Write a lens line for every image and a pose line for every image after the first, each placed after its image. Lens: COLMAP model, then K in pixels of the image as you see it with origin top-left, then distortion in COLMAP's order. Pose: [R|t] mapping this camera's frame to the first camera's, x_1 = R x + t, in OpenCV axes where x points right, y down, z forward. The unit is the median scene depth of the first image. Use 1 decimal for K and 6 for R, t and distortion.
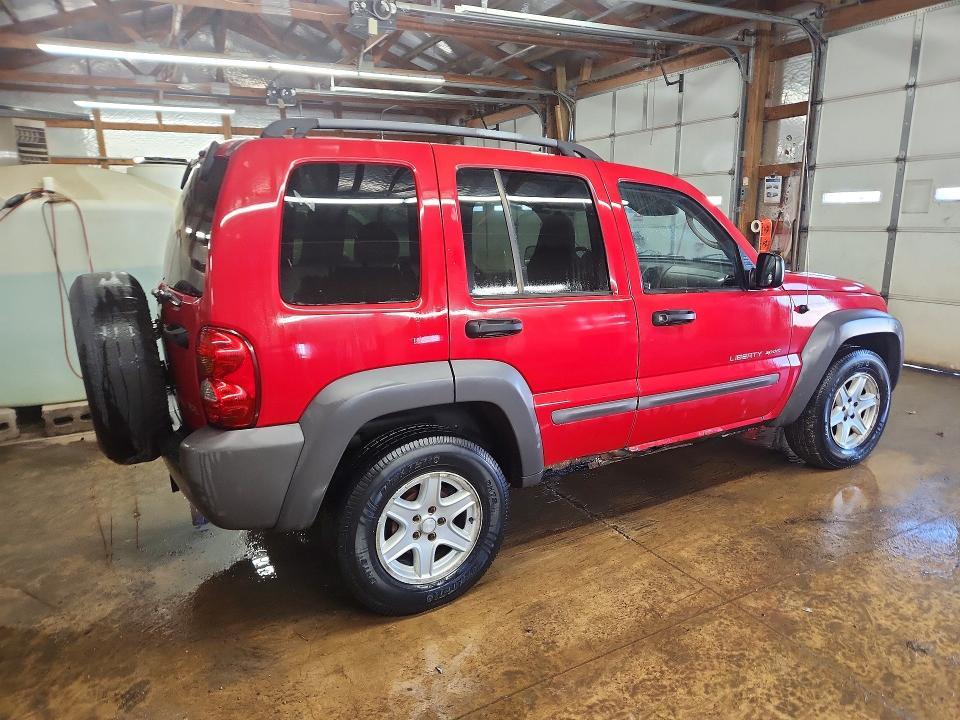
lens RADIAL K [[661.6, 0, 480.0], [0, 661.6, 360.0], [0, 0, 1]] dist [0.001485, 0.003042]
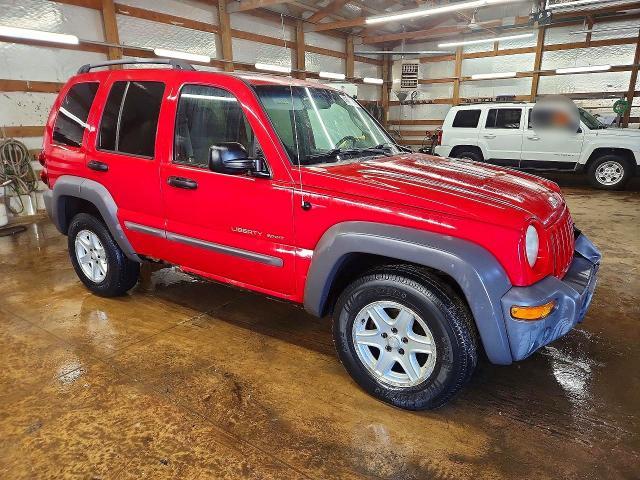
lens RADIAL K [[447.3, 0, 322.0], [0, 447.3, 248.6], [0, 0, 1]] dist [0.105978, 0.001908]
pose [[0.431426, 0.260517, -0.863715, 0.718849], [-0.205289, 0.960630, 0.187207, -0.095878], [0.878481, 0.096545, 0.467922, 0.453427]]
